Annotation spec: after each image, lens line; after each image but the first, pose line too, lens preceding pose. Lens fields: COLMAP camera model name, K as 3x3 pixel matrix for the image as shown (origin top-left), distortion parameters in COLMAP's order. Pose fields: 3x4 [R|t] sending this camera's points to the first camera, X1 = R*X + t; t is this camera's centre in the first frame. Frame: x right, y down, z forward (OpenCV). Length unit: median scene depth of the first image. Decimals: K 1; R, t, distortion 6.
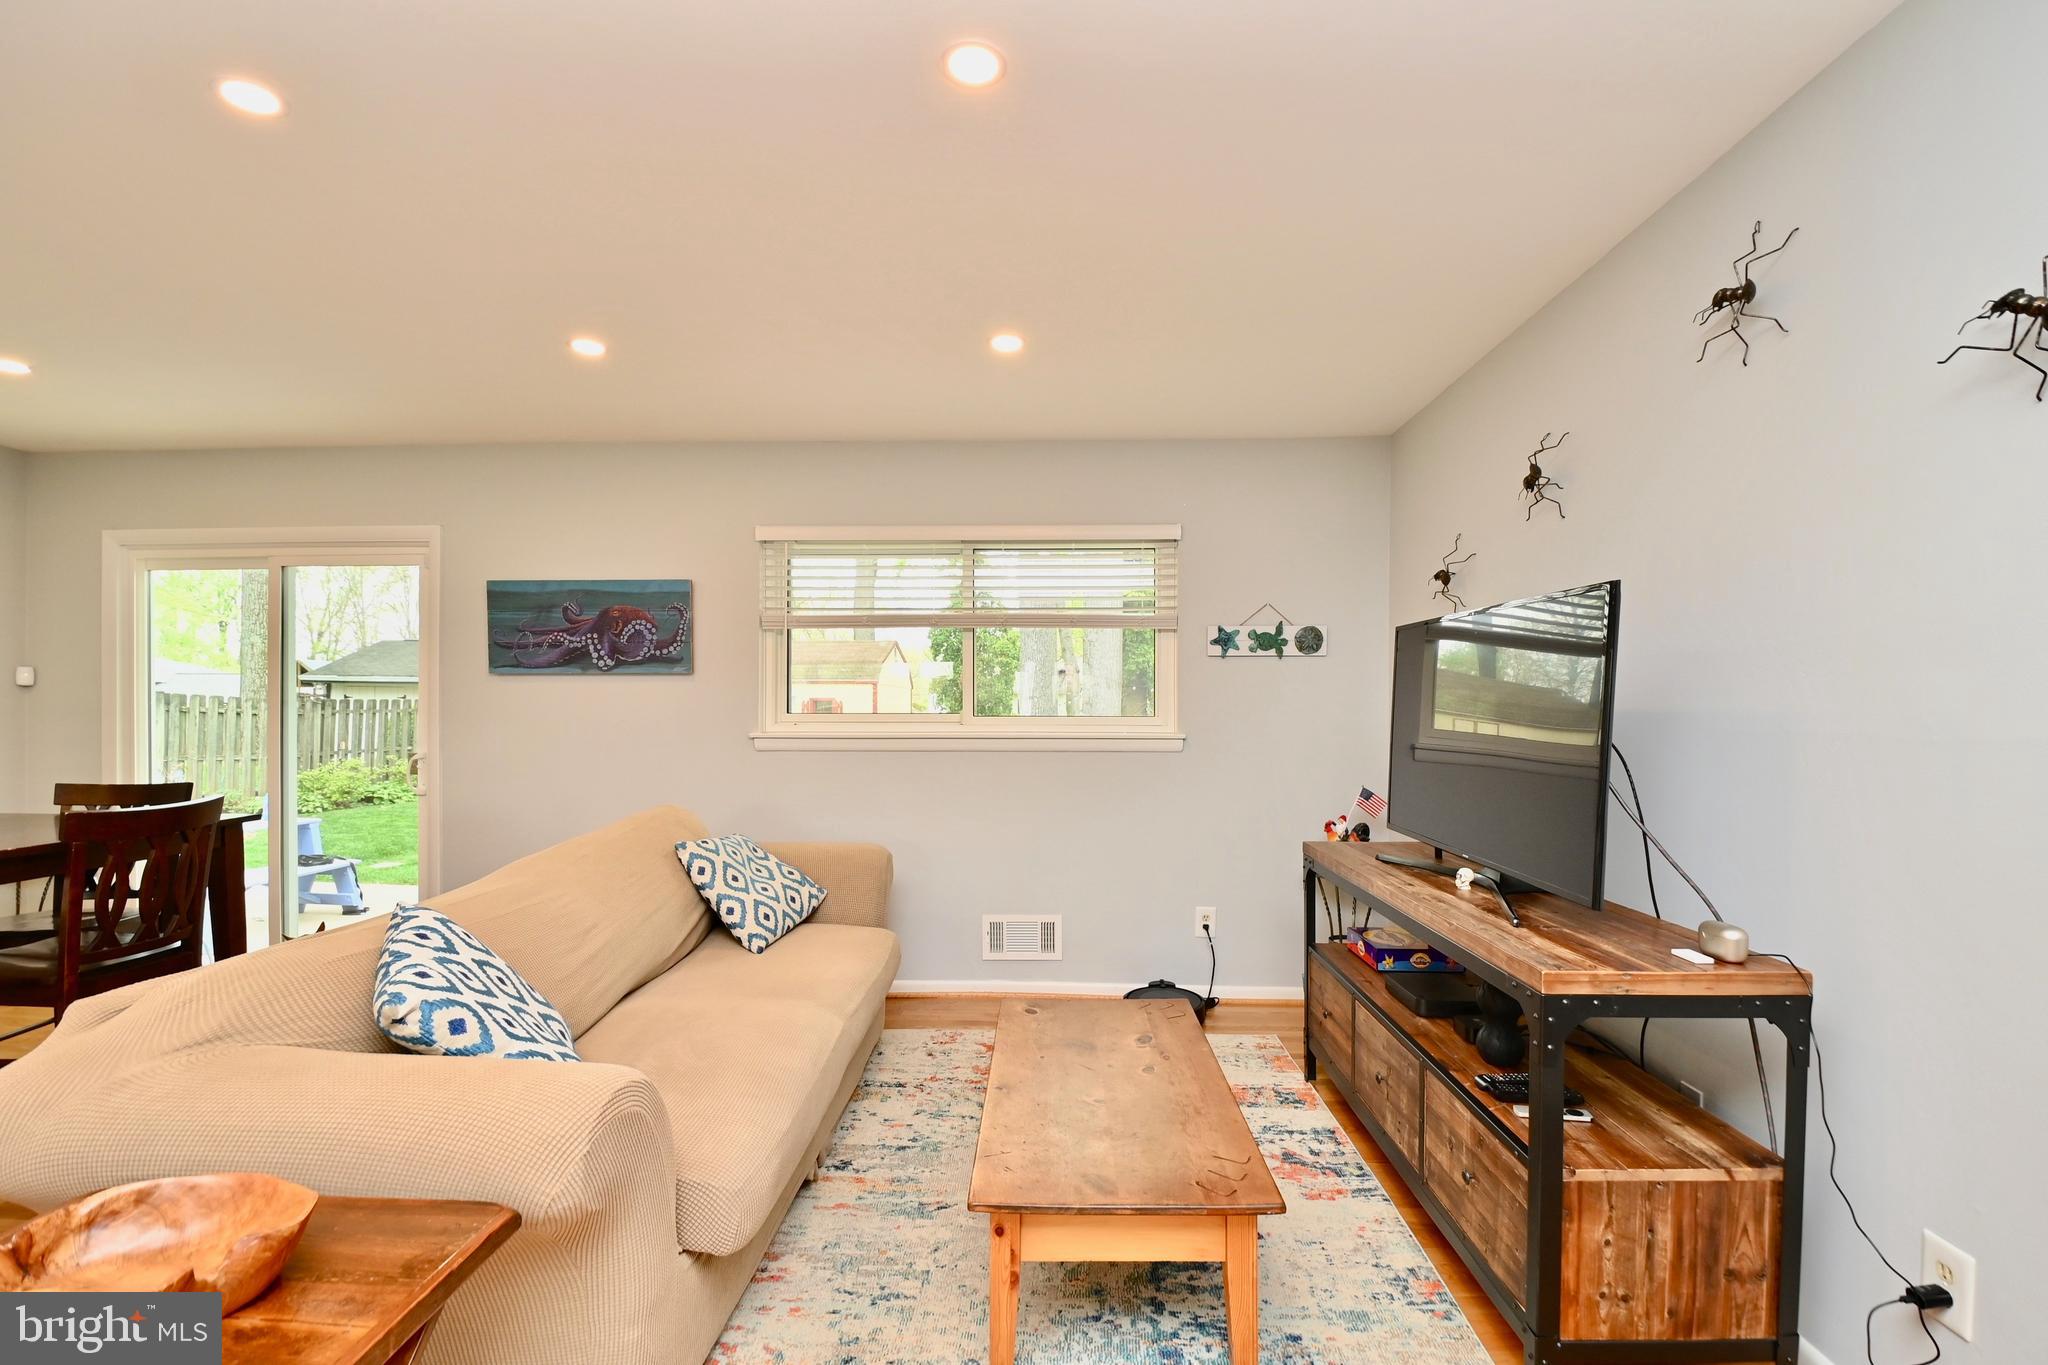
lens RADIAL K [[895.2, 0, 1038.7], [0, 895.2, 712.3], [0, 0, 1]] dist [0.007848, -0.017771]
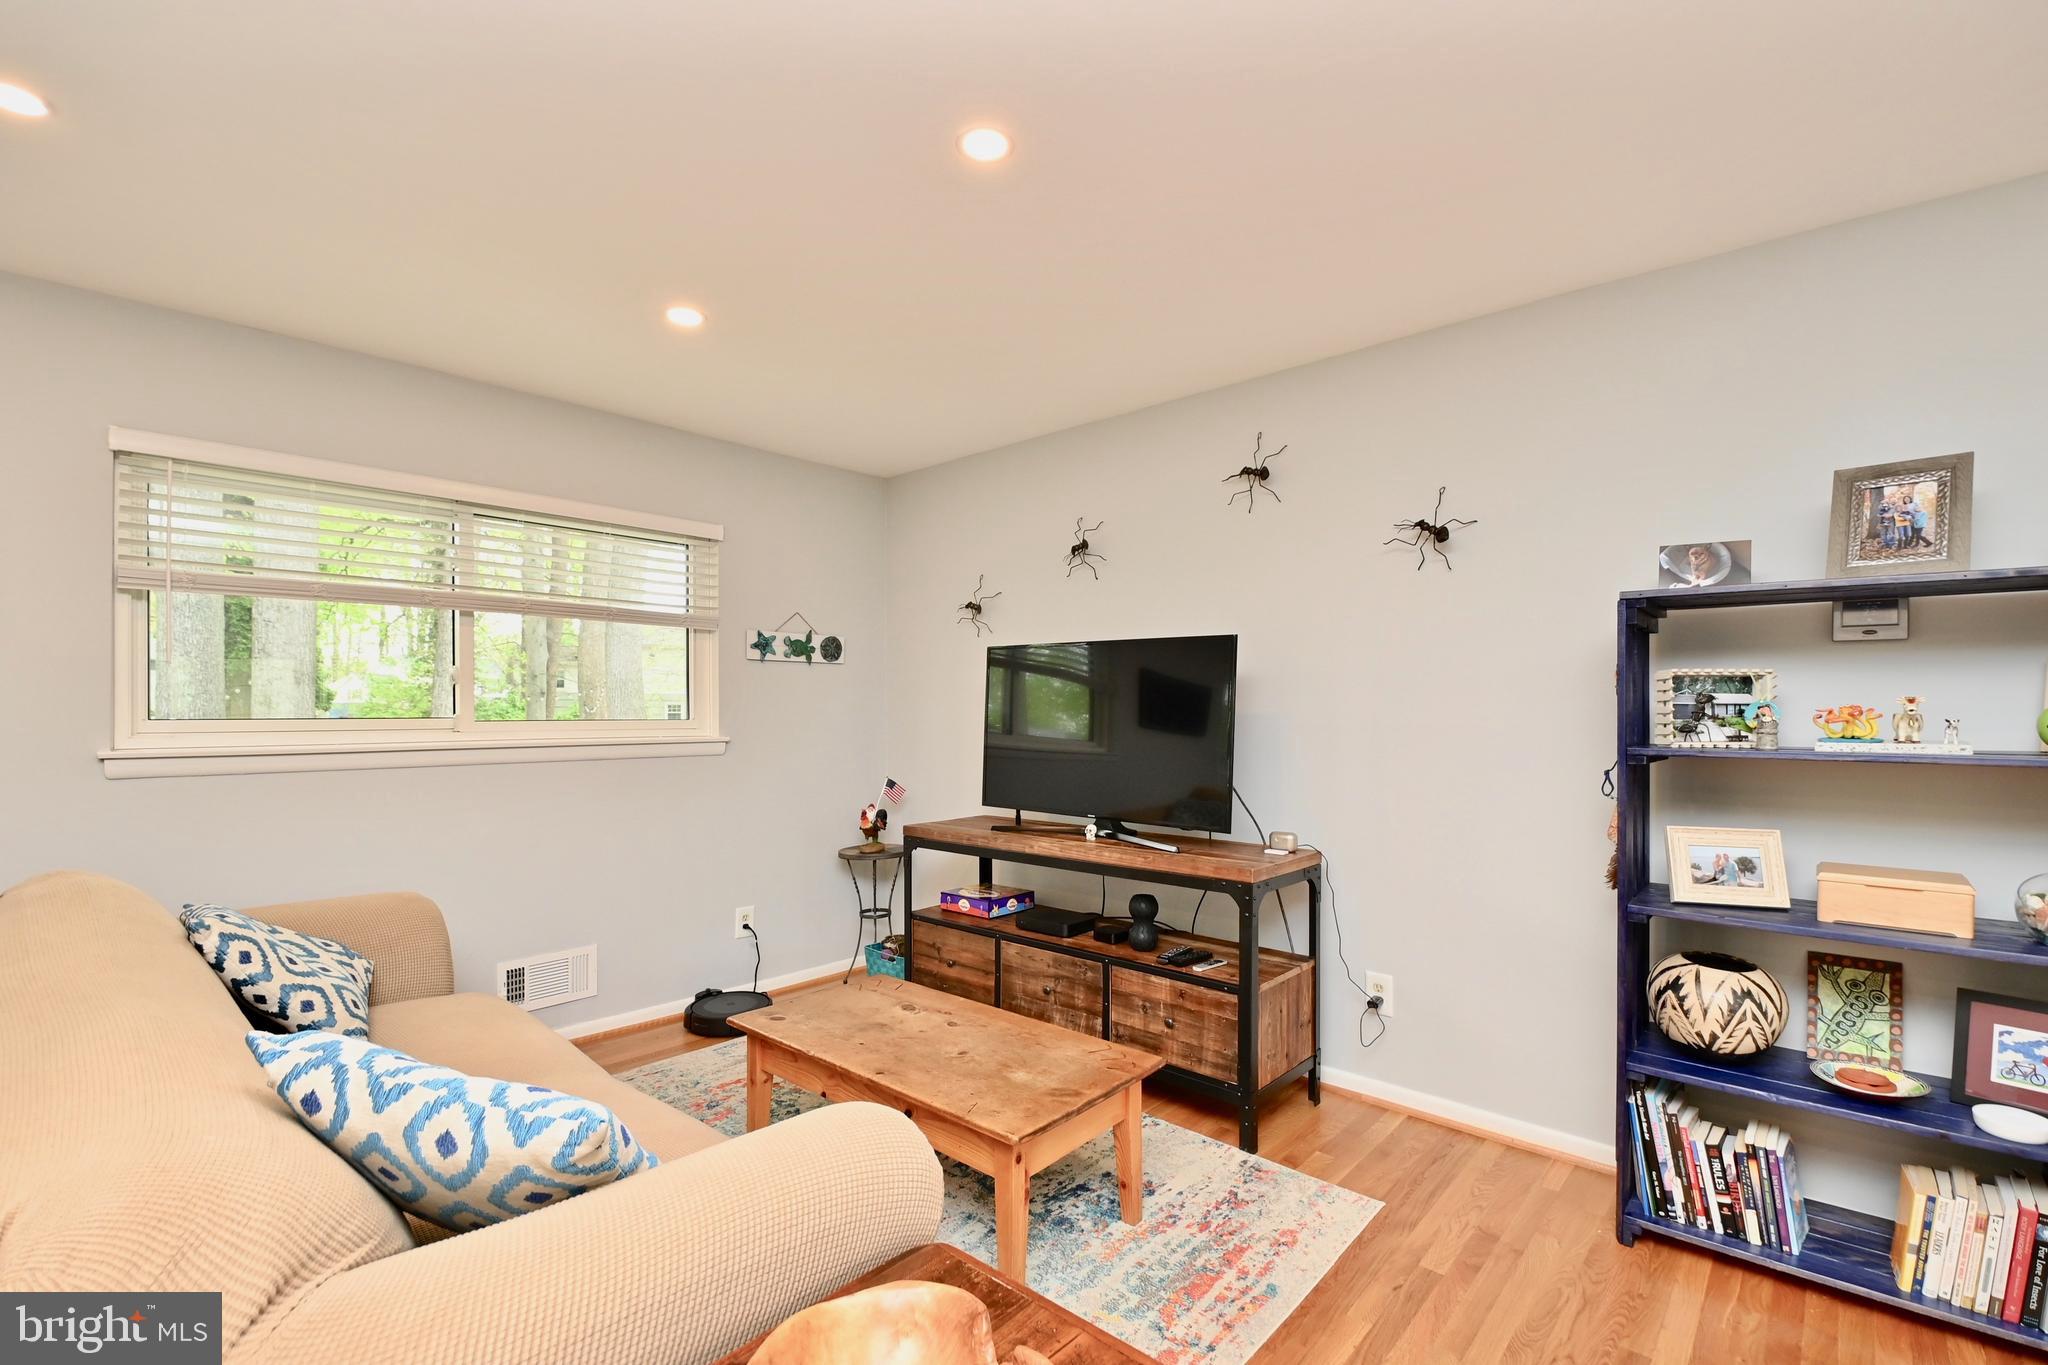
lens RADIAL K [[895.2, 0, 1043.8], [0, 895.2, 714.5], [0, 0, 1]] dist [0.007848, -0.017771]
pose [[0.639350, -0.004919, 0.768900, -0.379606], [0.003600, 0.999988, 0.003403, -0.002557], [-0.768908, 0.000592, 0.639359, 0.092787]]
